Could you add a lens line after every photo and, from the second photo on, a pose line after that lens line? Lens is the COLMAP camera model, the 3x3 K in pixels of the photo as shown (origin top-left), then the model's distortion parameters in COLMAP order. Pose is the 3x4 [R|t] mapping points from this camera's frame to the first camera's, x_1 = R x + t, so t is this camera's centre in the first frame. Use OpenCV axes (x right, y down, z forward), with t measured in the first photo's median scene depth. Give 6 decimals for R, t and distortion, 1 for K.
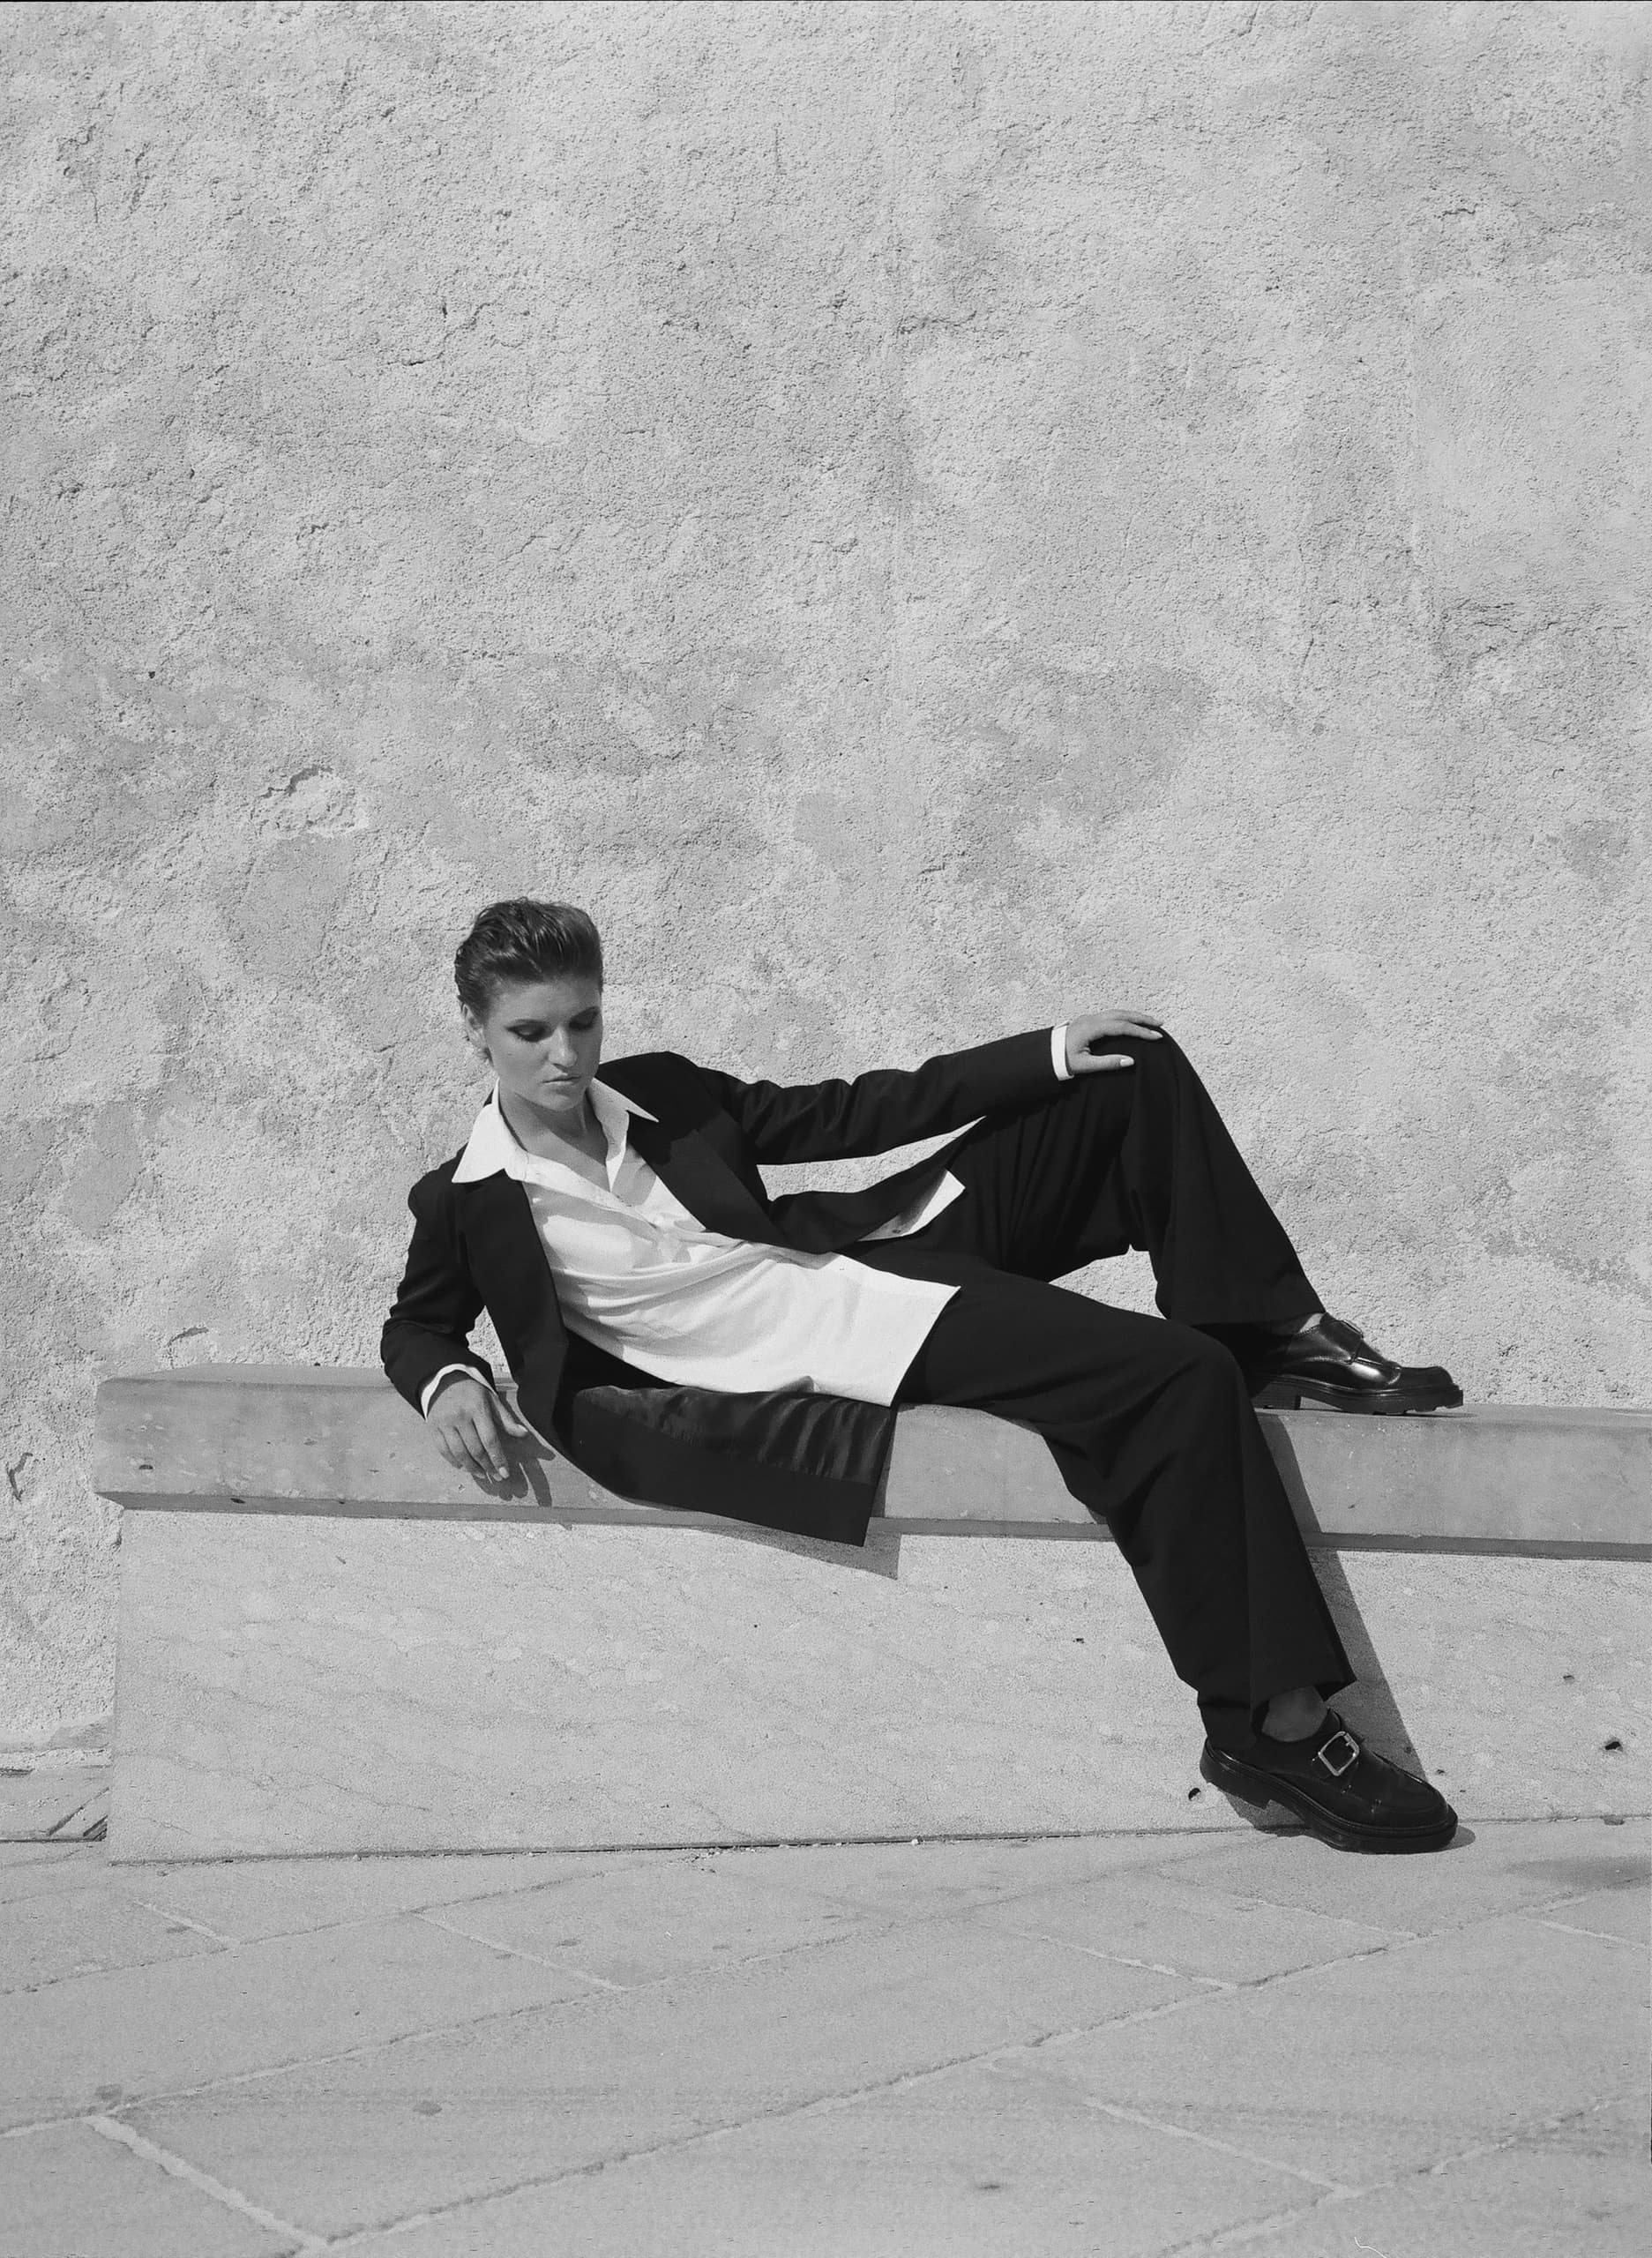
lens RADIAL K [[2467.6, 0, 864.3], [0, 2467.6, 1175.4], [0, 0, 1]] dist [-0.022967, 0.000000]
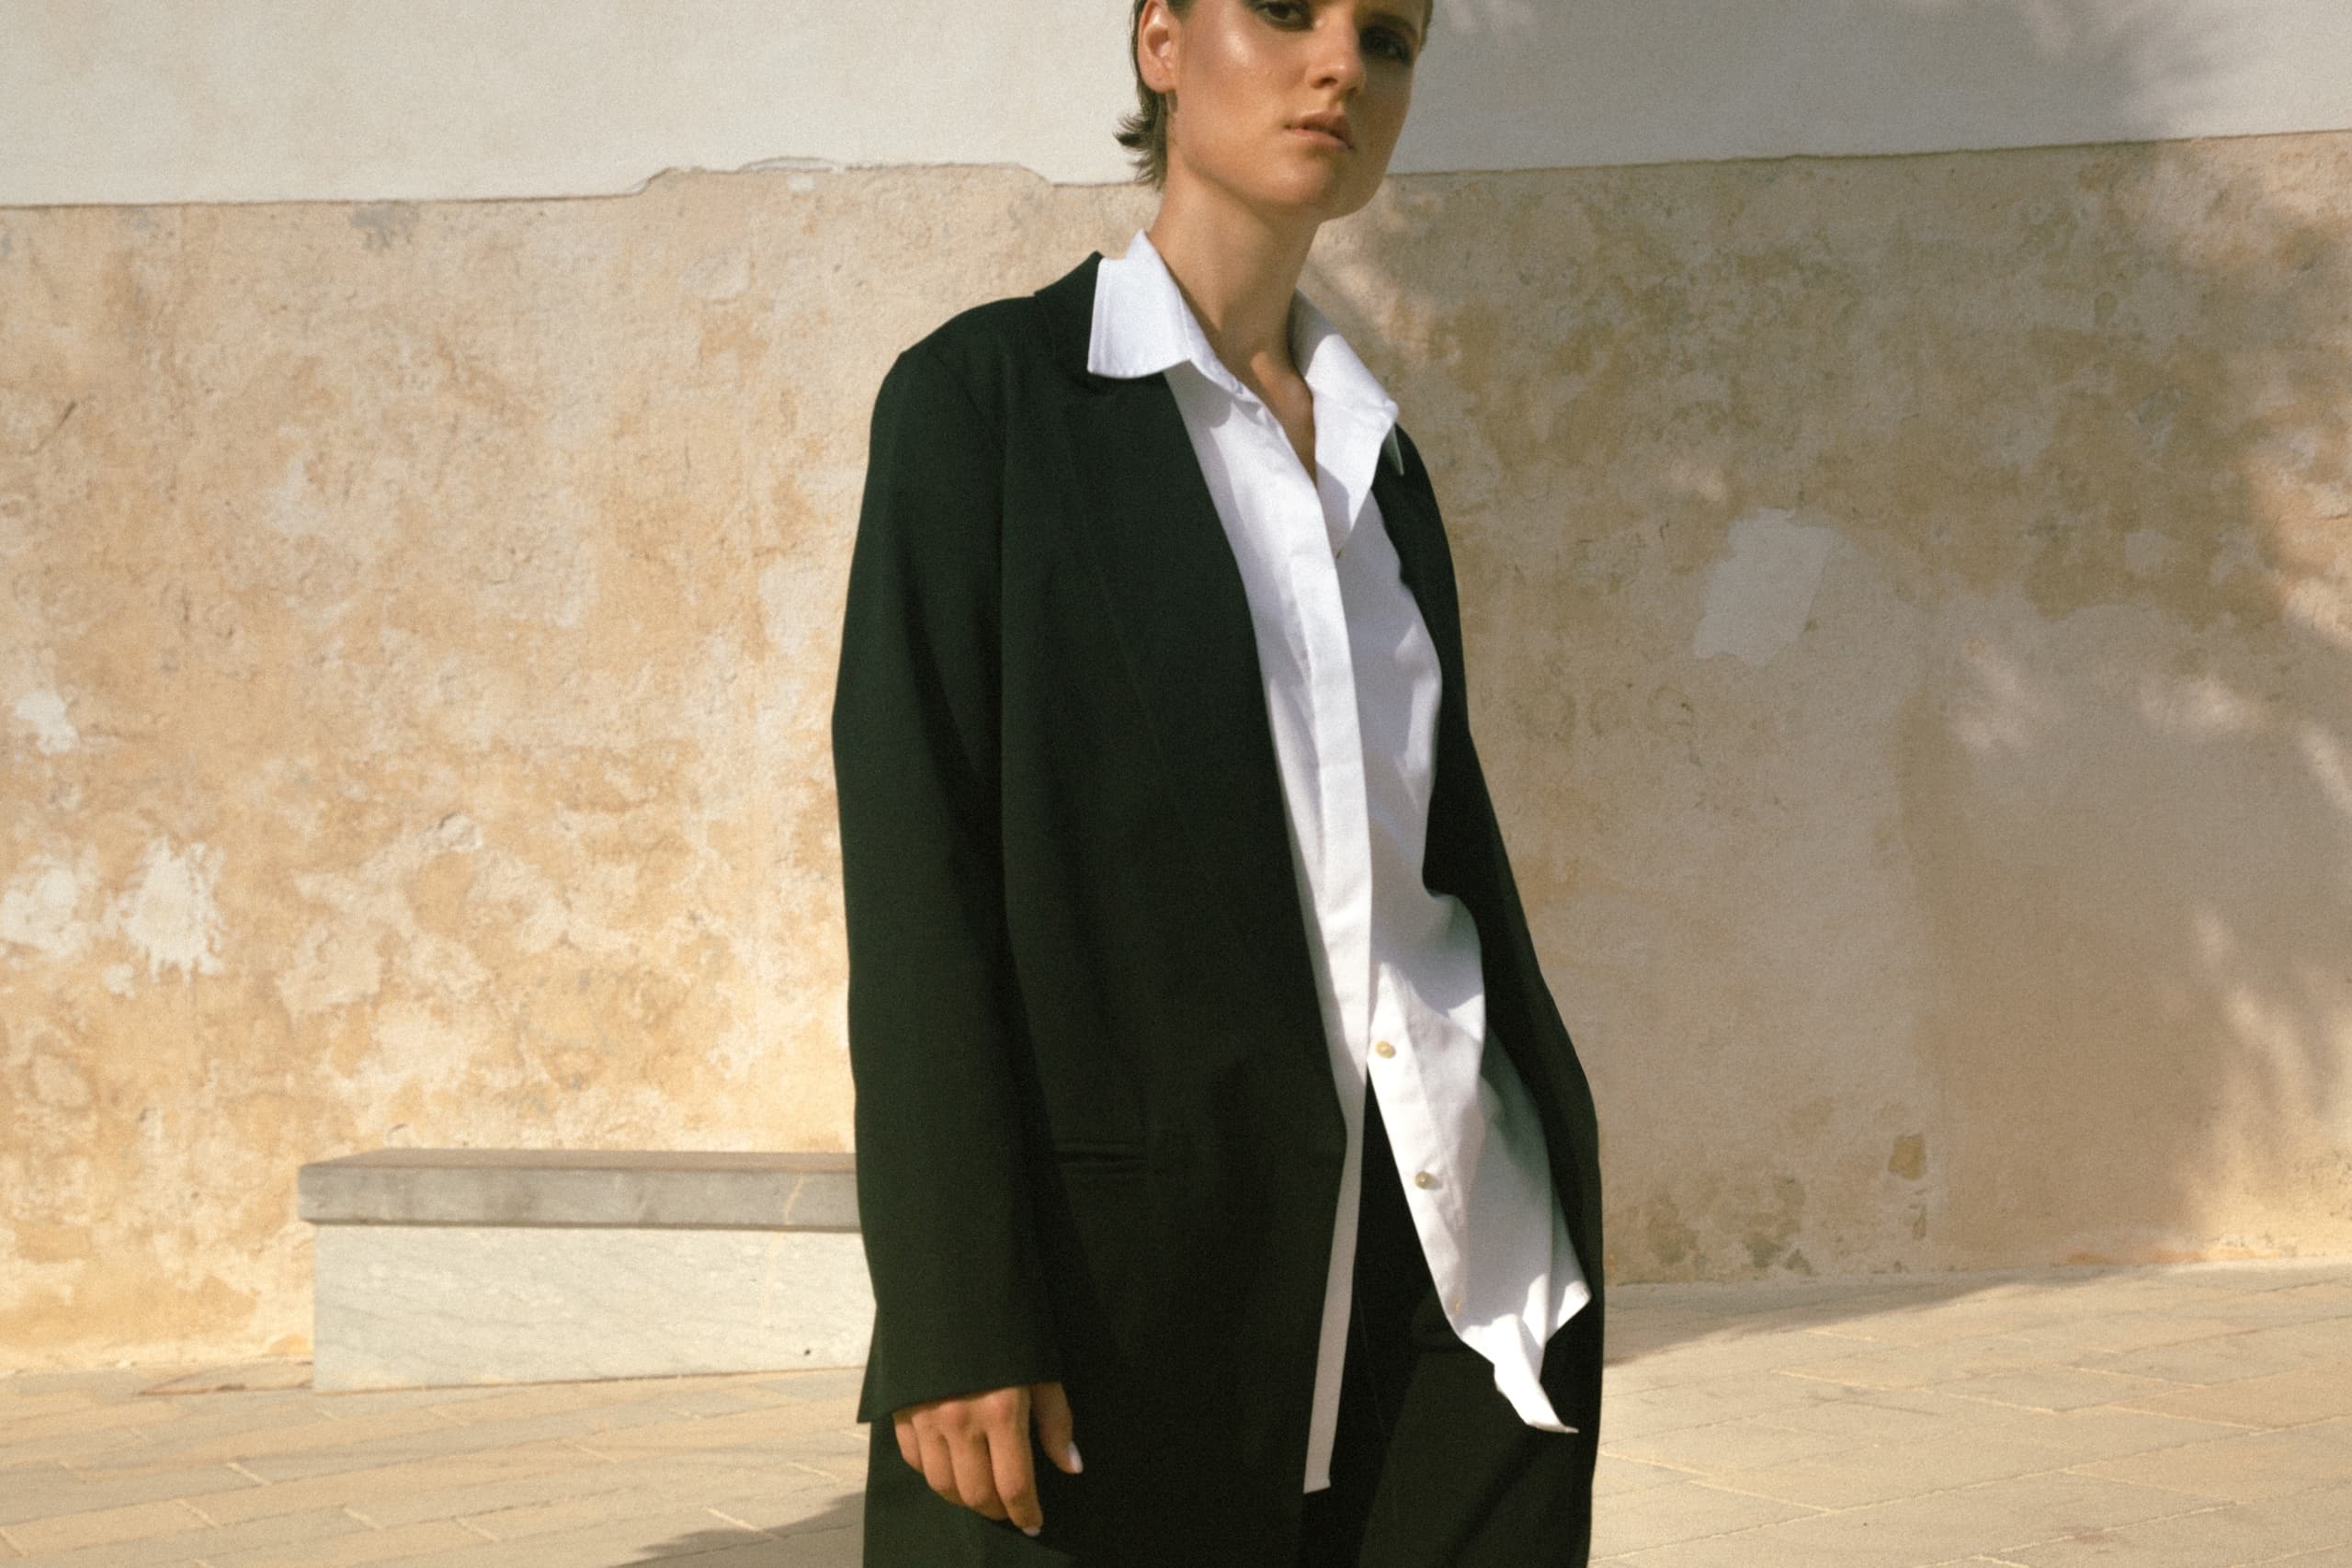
lens RADIAL K [[2829.2, 0, 1247.2], [0, 2829.2, 865.6], [0, 0, 1]] dist [0.029413, 0.000000]
pose [[0.990467, -0.037466, -0.132561, 0.632305], [0.040204, 0.999029, 0.018036, -0.141906], [0.131756, -0.023193, 0.991011, -0.993818]]
